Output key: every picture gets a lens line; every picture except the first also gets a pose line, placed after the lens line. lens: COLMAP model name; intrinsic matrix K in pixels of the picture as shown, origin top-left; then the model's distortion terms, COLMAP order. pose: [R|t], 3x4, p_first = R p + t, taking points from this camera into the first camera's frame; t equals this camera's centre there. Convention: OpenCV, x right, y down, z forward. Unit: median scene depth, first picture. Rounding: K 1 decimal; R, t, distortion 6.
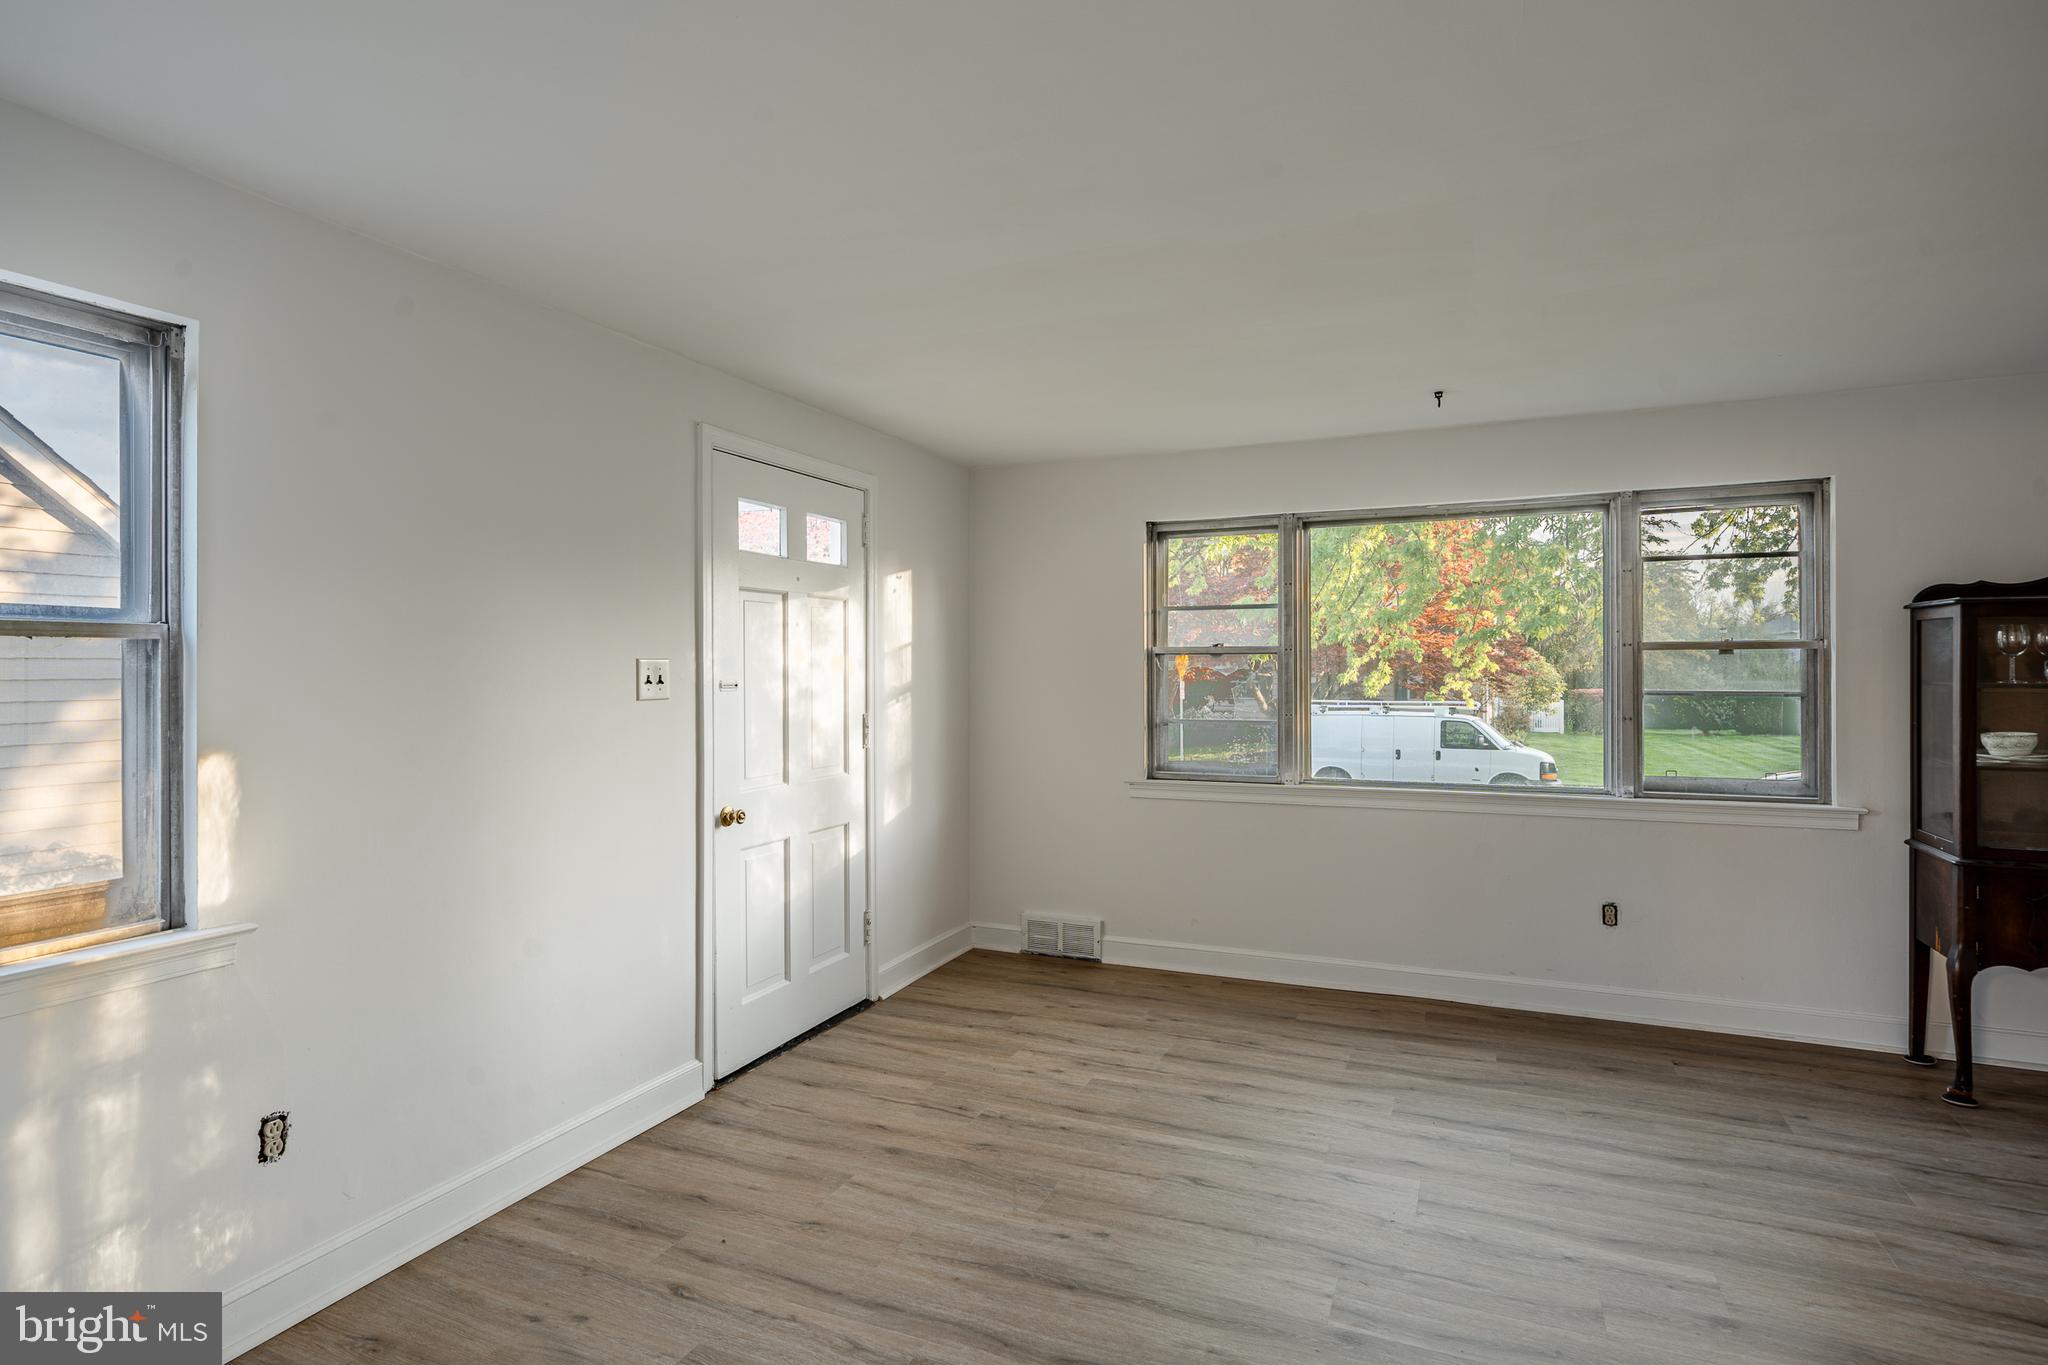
lens RADIAL K [[1070.2, 0, 1012.2], [0, 1070.2, 667.5], [0, 0, 1]] dist [-0.004138, -0.000460]
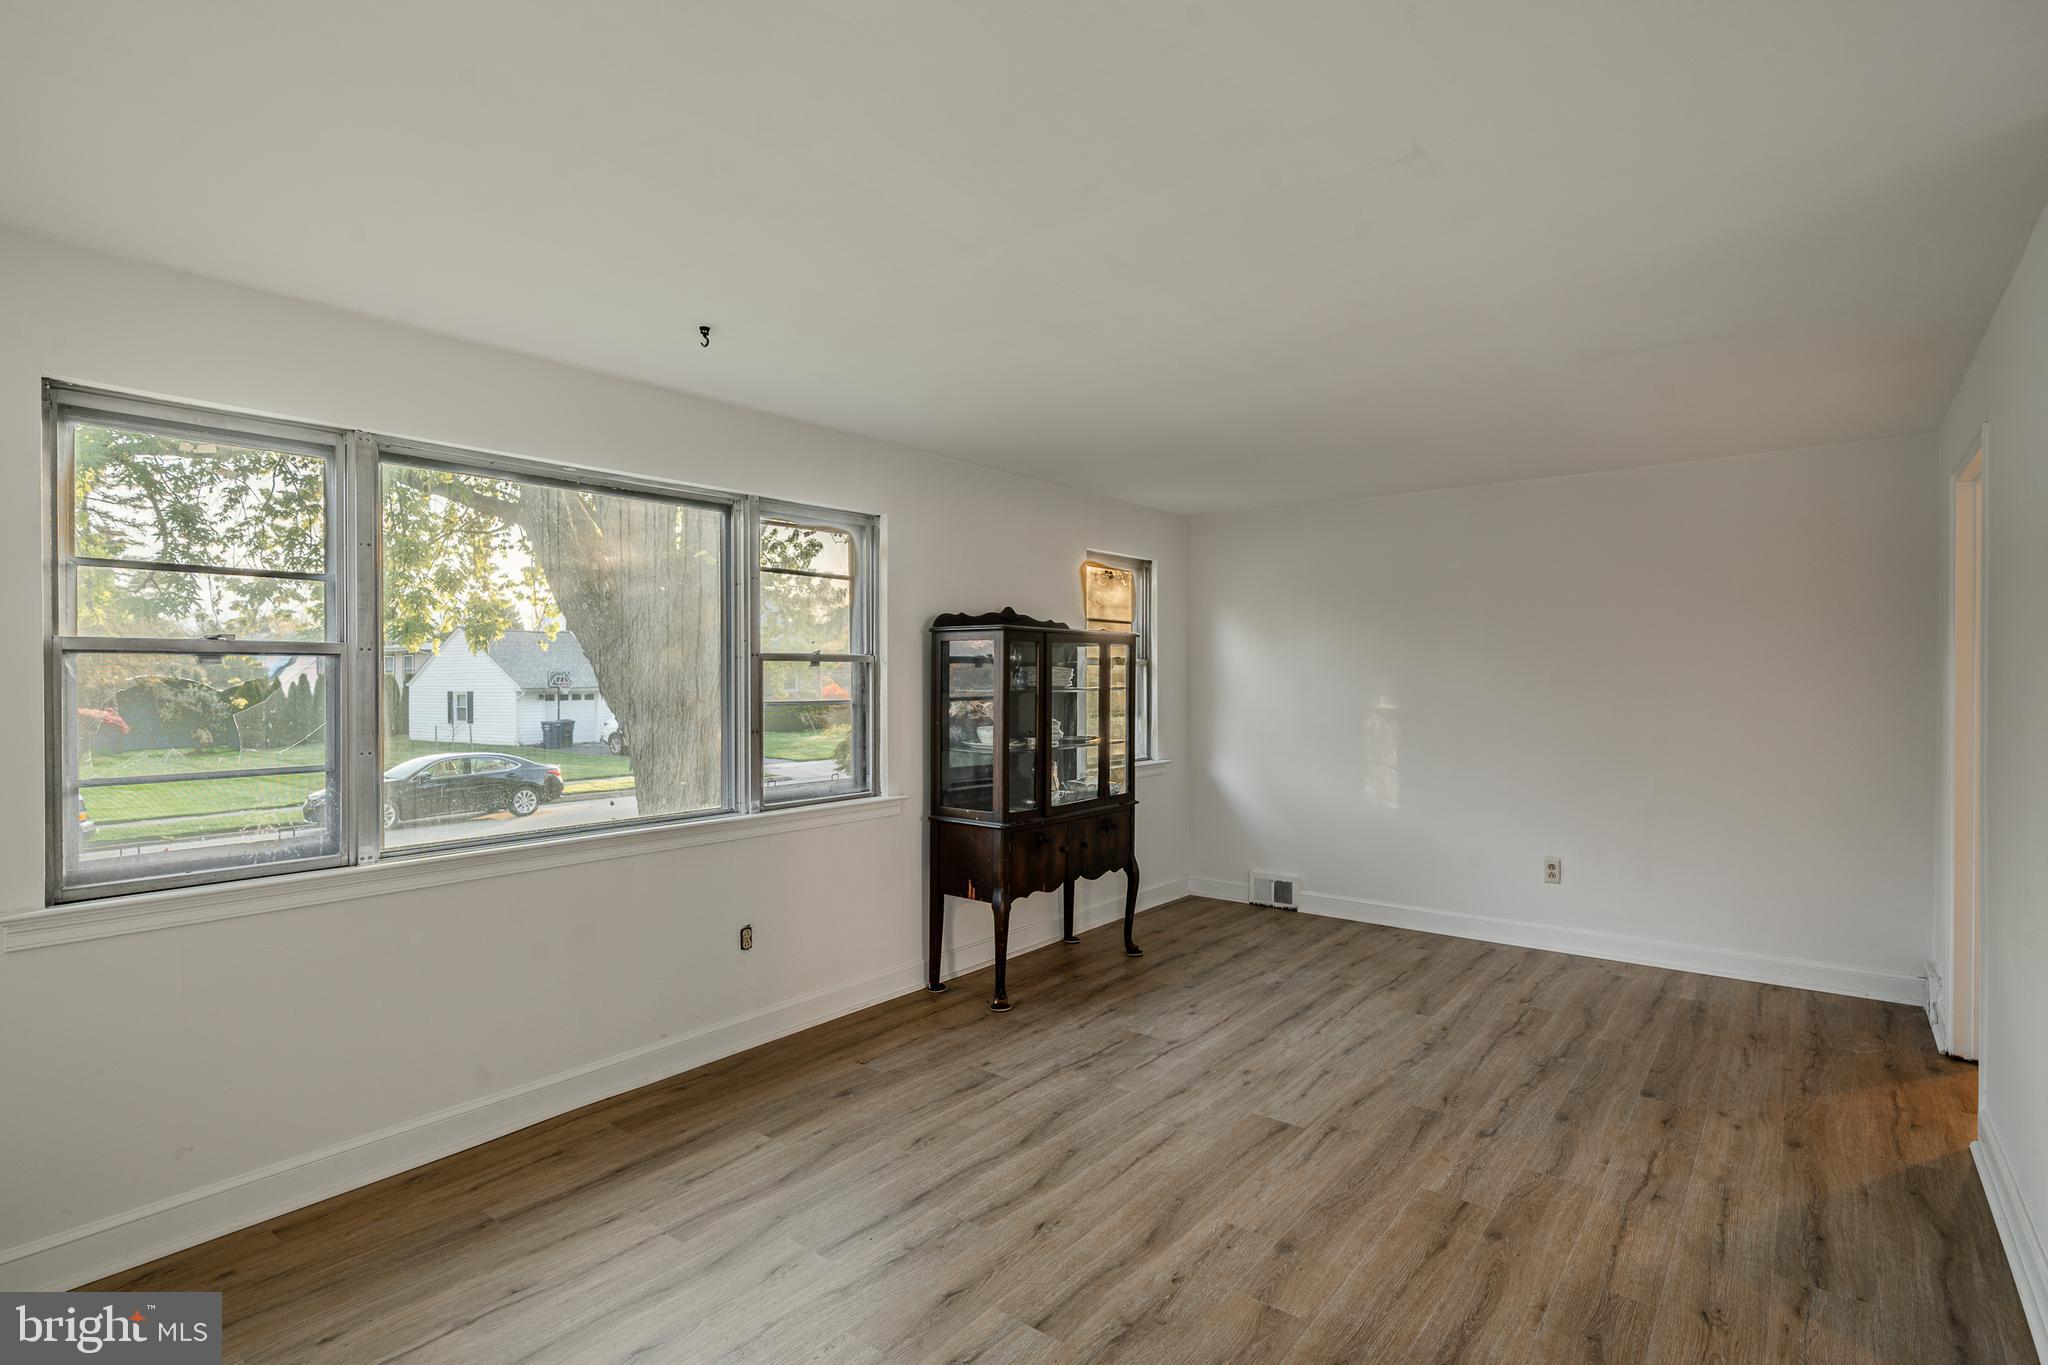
lens RADIAL K [[998.6, 0, 1024.0], [0, 998.6, 682.5], [0, 0, 1]] dist [-0.001976, 0.001157]
pose [[0.248293, -0.003160, 0.968680, -0.256941], [-0.001172, 0.999993, 0.003562, 0.000374], [-0.968684, -0.002020, 0.248288, 0.578253]]
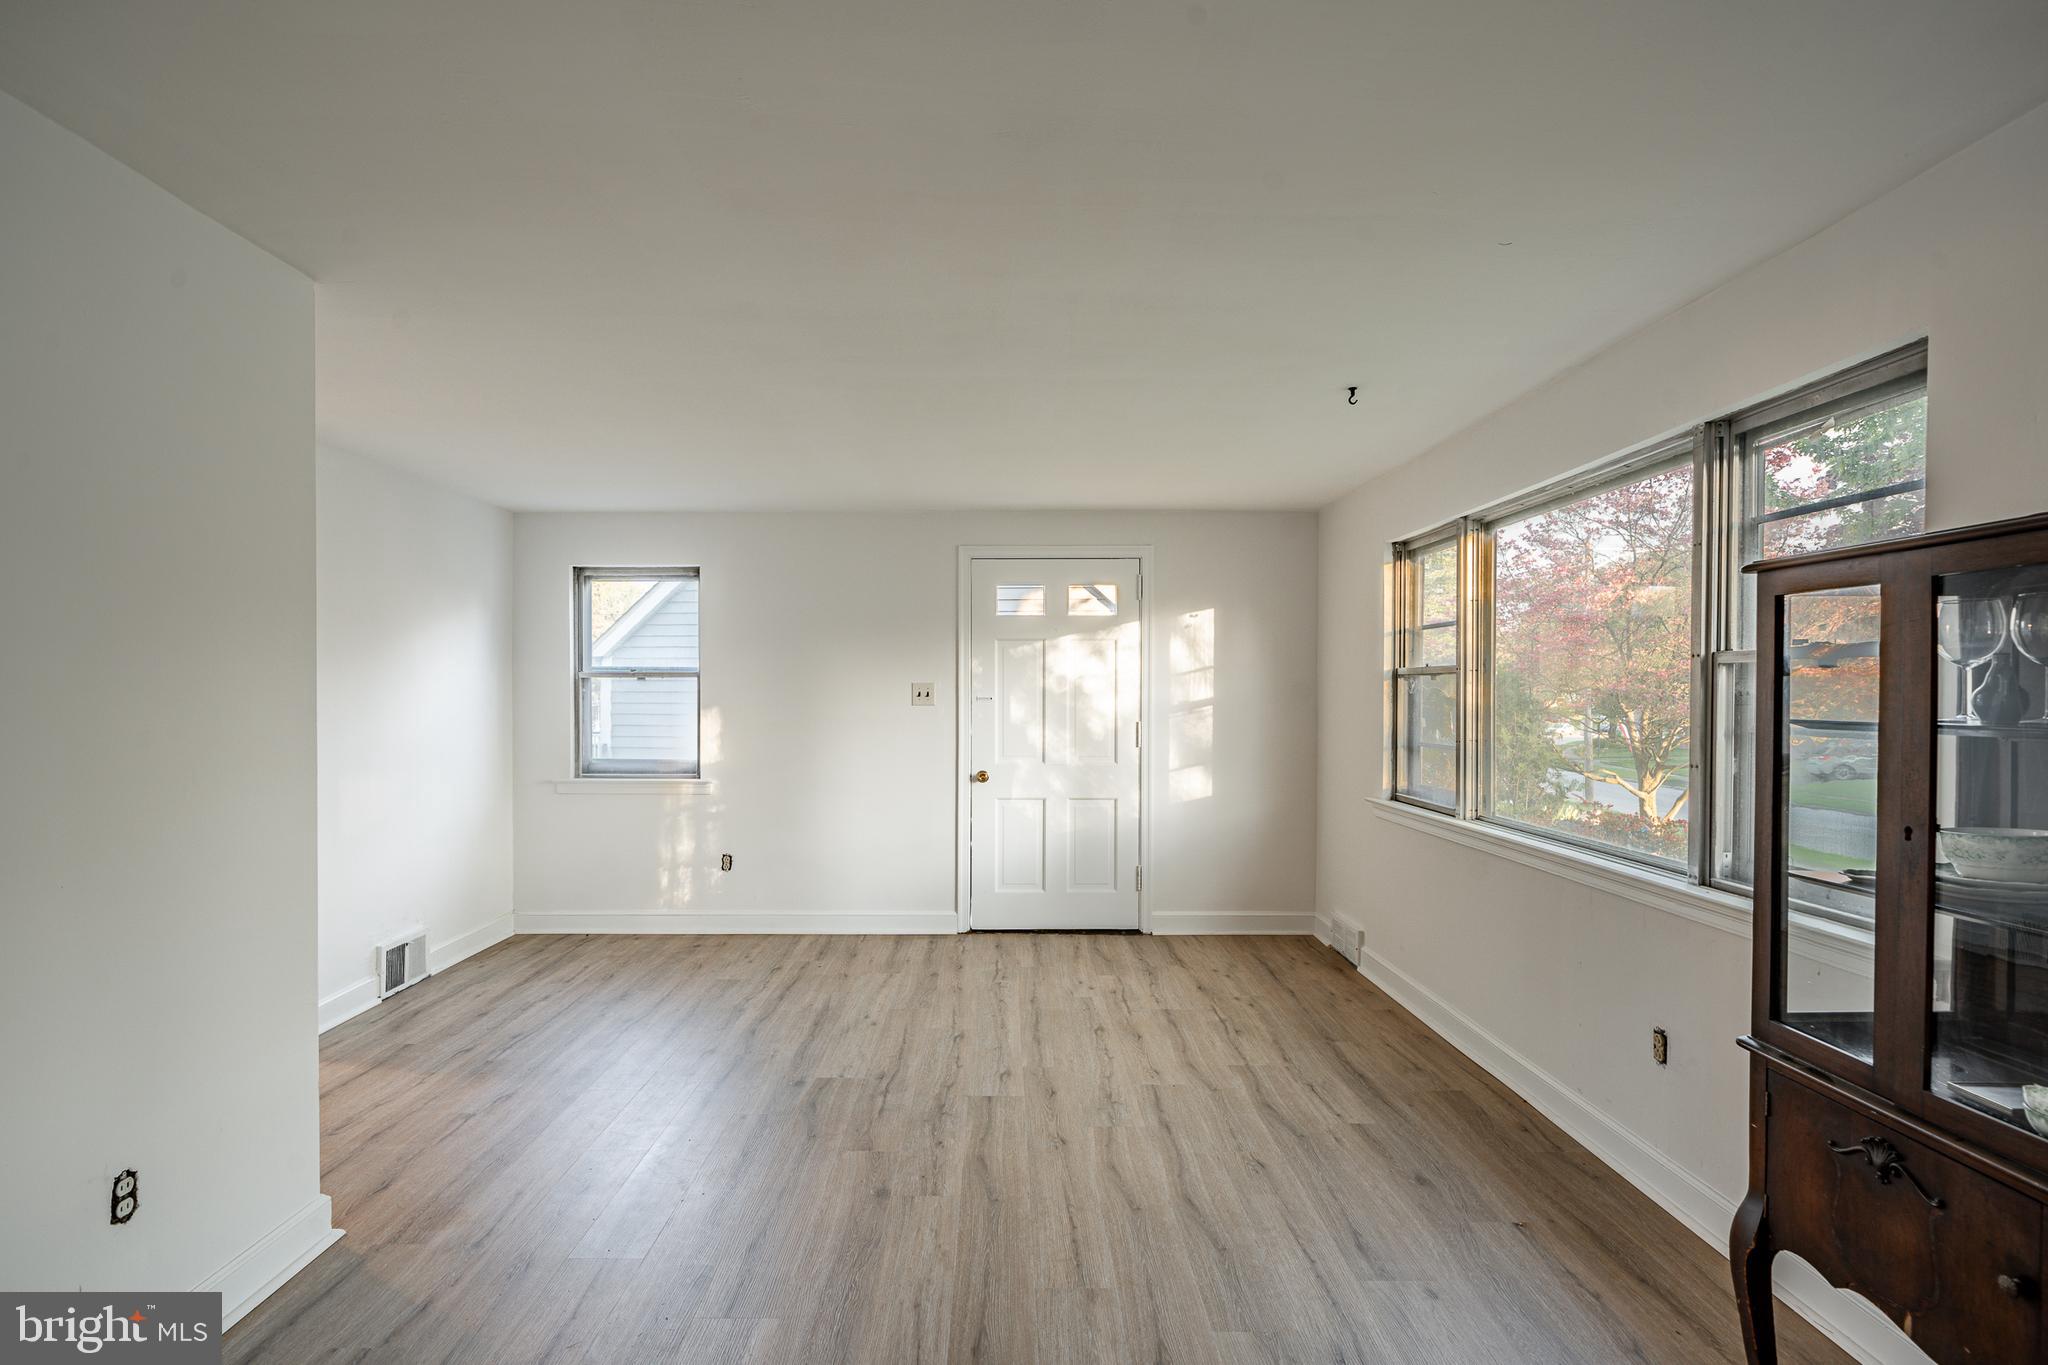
lens RADIAL K [[976.0, 0, 980.7], [0, 976.0, 689.4], [0, 0, 1]] dist [0.002138, 0.000530]
pose [[0.382098, 0.003334, -0.924116, 1.048012], [0.000787, 0.999992, 0.003933, -0.003266], [0.924122, -0.002231, 0.382092, 0.376150]]
